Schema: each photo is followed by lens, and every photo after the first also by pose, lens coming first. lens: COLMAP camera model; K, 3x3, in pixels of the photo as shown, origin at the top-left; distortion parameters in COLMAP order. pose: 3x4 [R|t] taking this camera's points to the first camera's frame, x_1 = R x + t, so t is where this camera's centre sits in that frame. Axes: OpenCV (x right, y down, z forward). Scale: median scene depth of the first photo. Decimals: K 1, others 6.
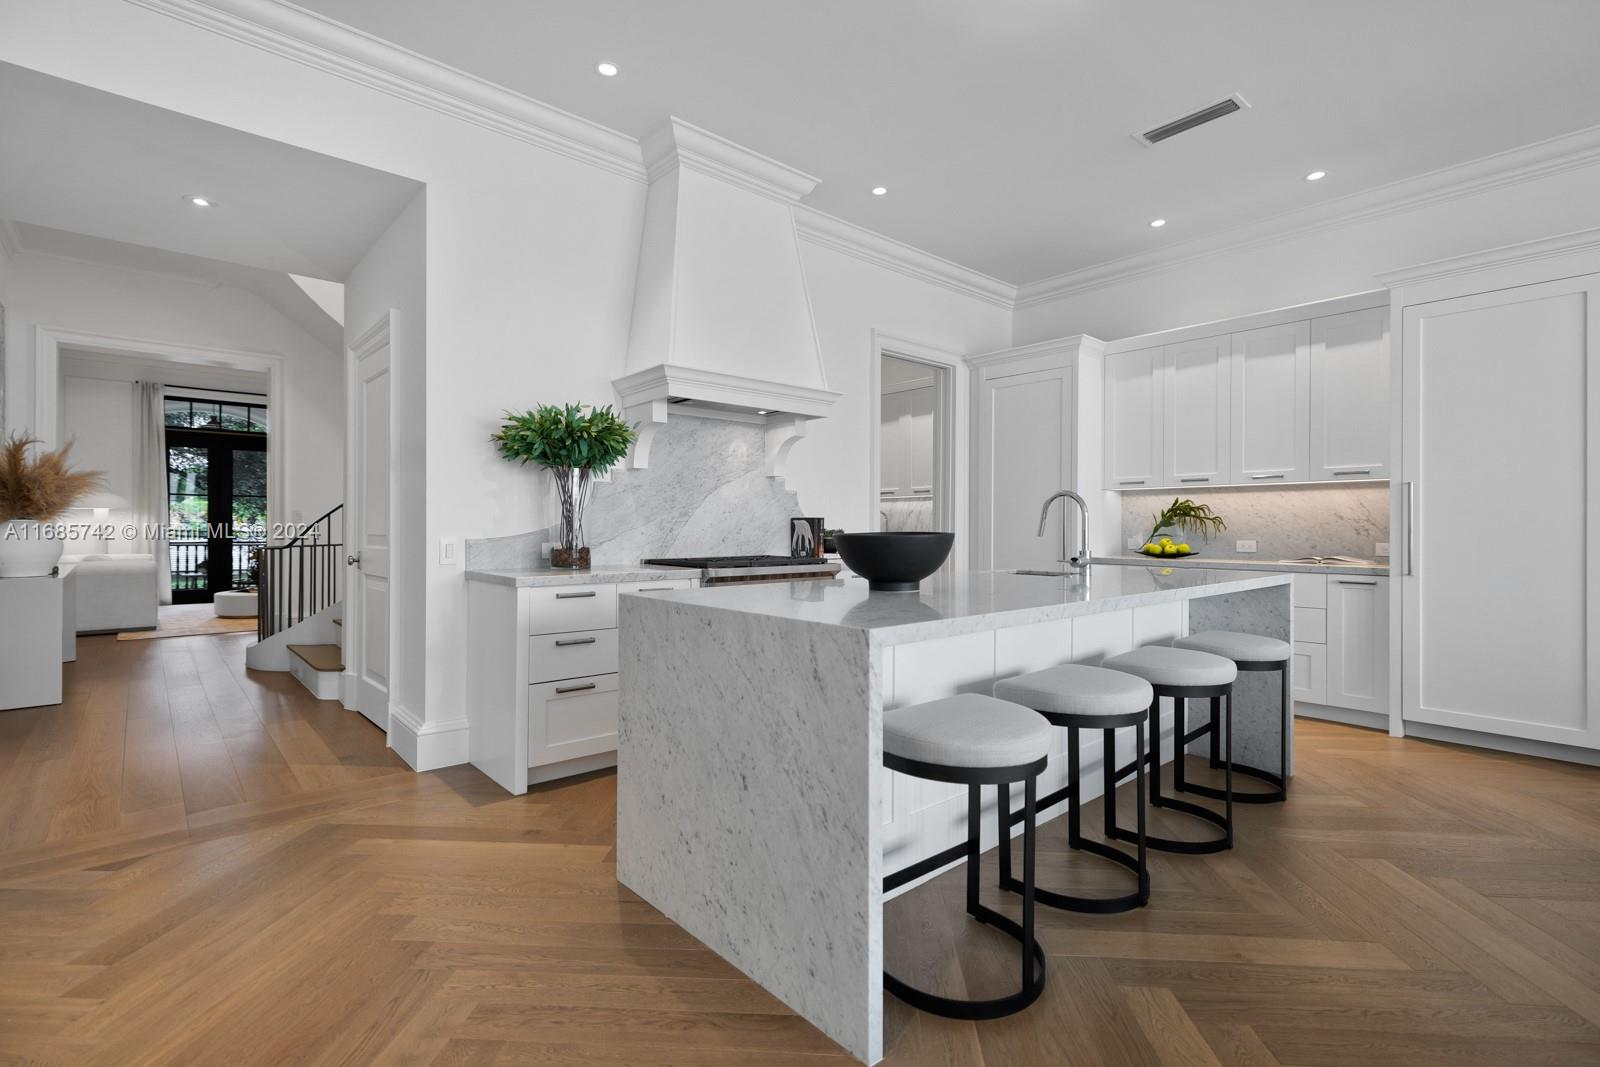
lens RADIAL K [[740.7, 0, 800.6], [0, 740.7, 534.8], [0, 0, 1]] dist [0.009587, -0.001234]
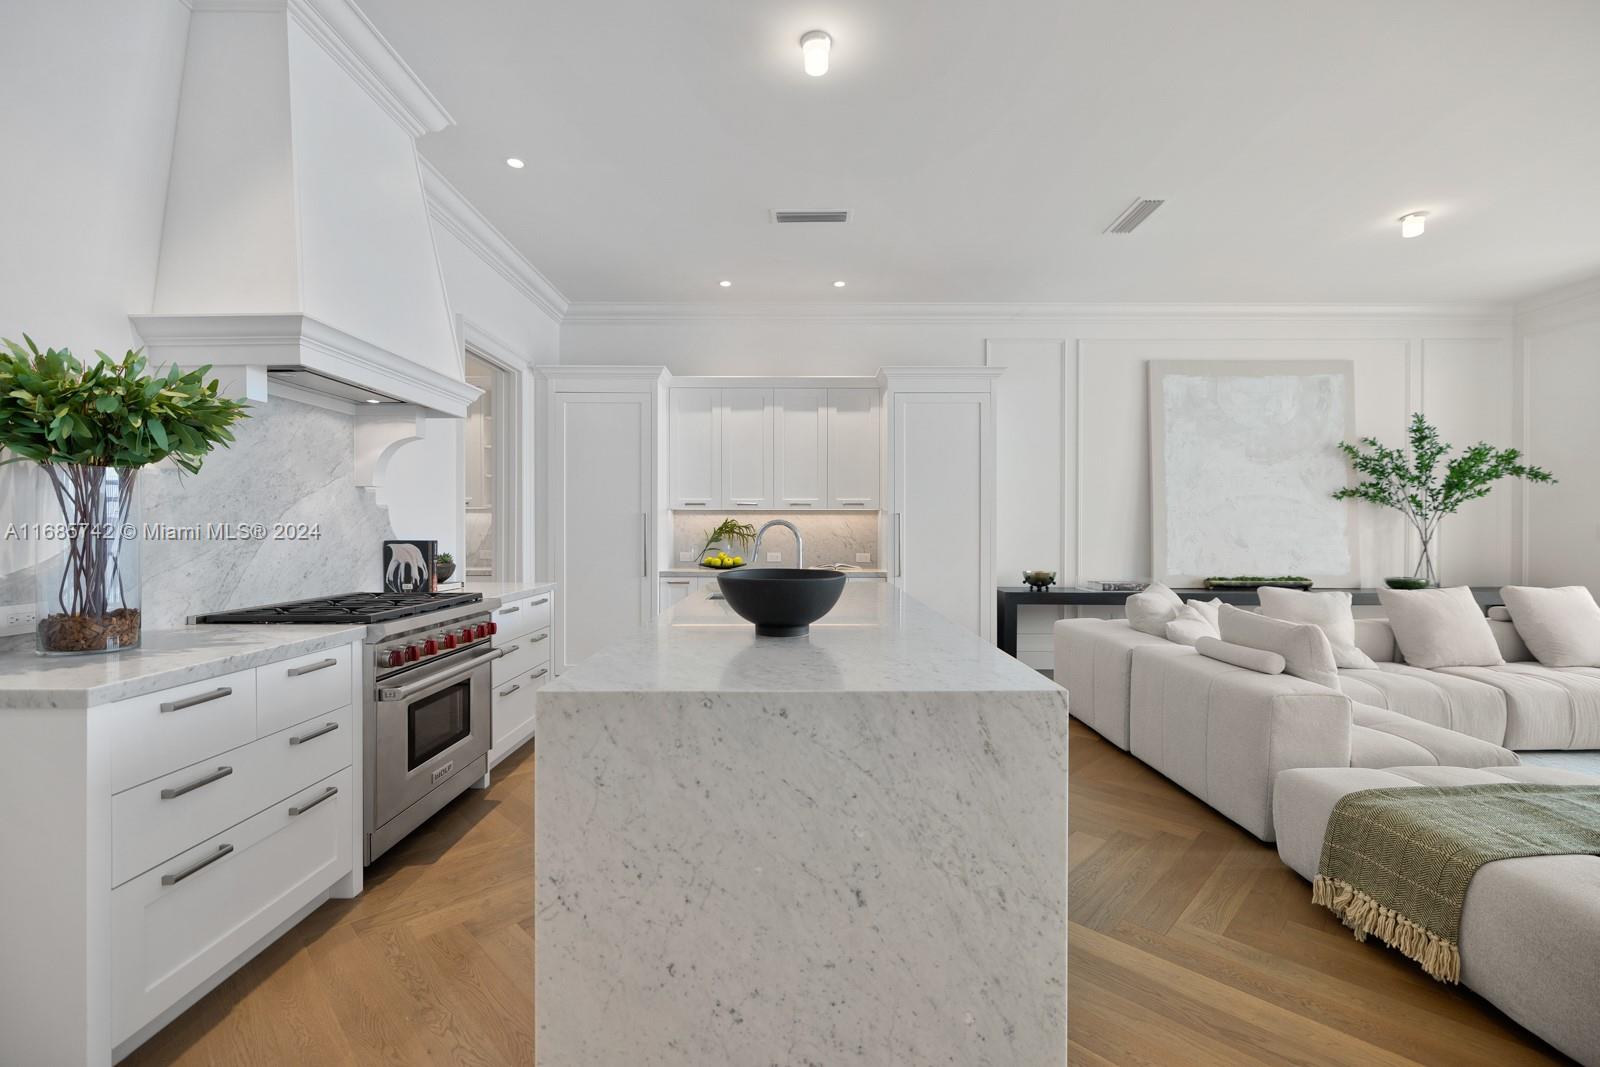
lens RADIAL K [[682.3, 0, 801.2], [0, 682.3, 540.0], [0, 0, 1]] dist [-0.001746, -0.000119]
pose [[0.657273, -0.014170, 0.753519, -0.276716], [0.009059, 0.999900, 0.010901, -0.029225], [-0.753598, -0.000339, 0.657336, 0.223296]]
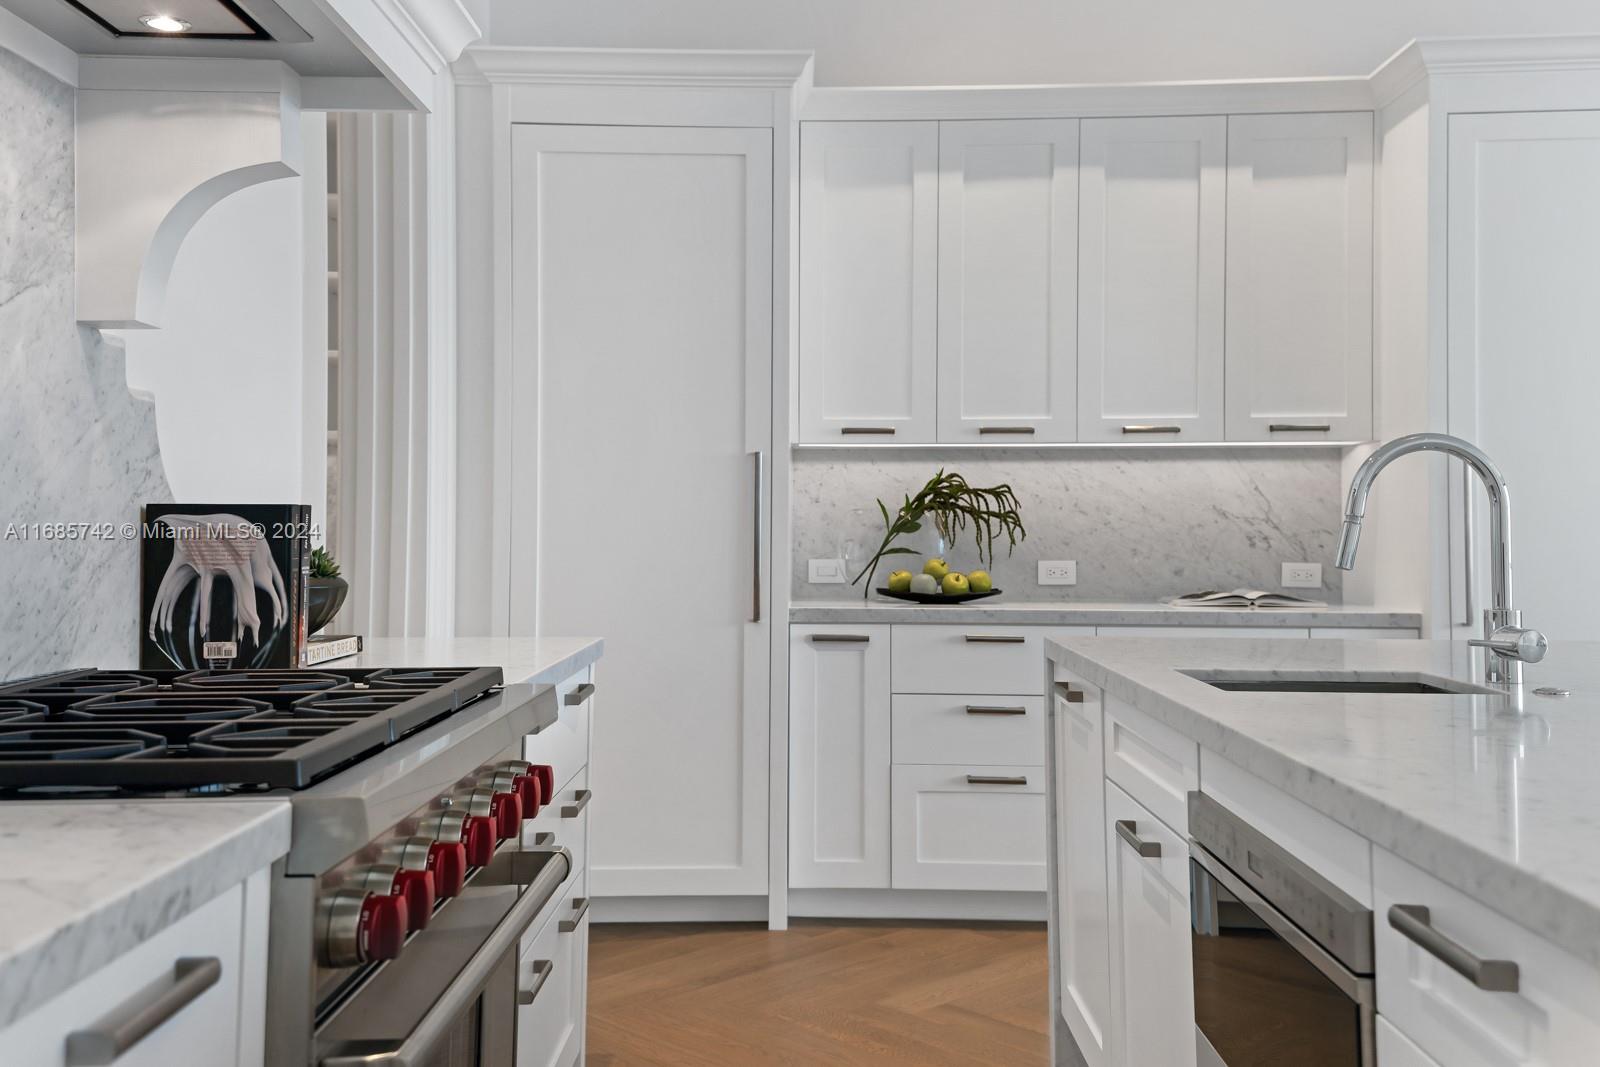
lens RADIAL K [[1483.0, 0, 796.9], [0, 1483.0, 496.6], [0, 0, 1]] dist [0.154157, 0.000000]
pose [[0.666352, 0.013316, 0.745518, -0.256820], [0.009767, 0.999599, -0.026583, -0.010844], [-0.745573, 0.024995, 0.665955, 0.541842]]
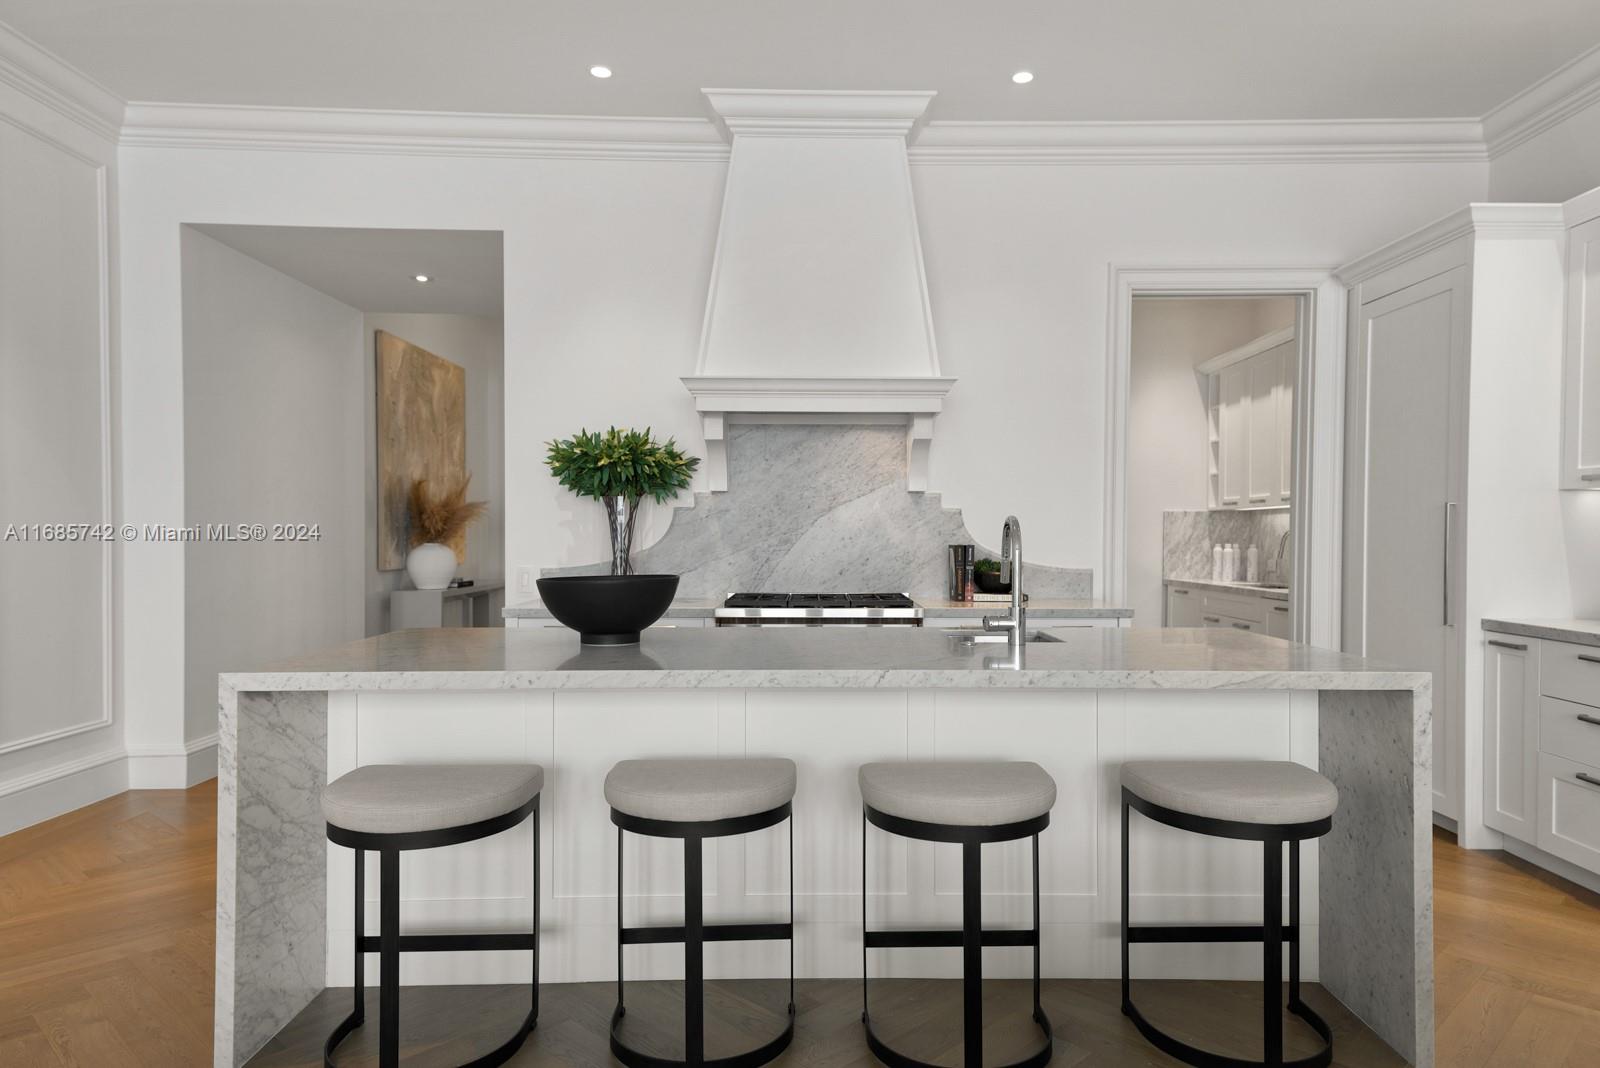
lens RADIAL K [[1002.7, 0, 810.9], [0, 1002.7, 556.5], [0, 0, 1]] dist [0.051048, -0.003031]
pose [[0.758492, 0.013432, -0.651544, 0.577151], [-0.007895, 0.999904, 0.011423, -0.022838], [0.651635, -0.003520, 0.758525, 0.143779]]
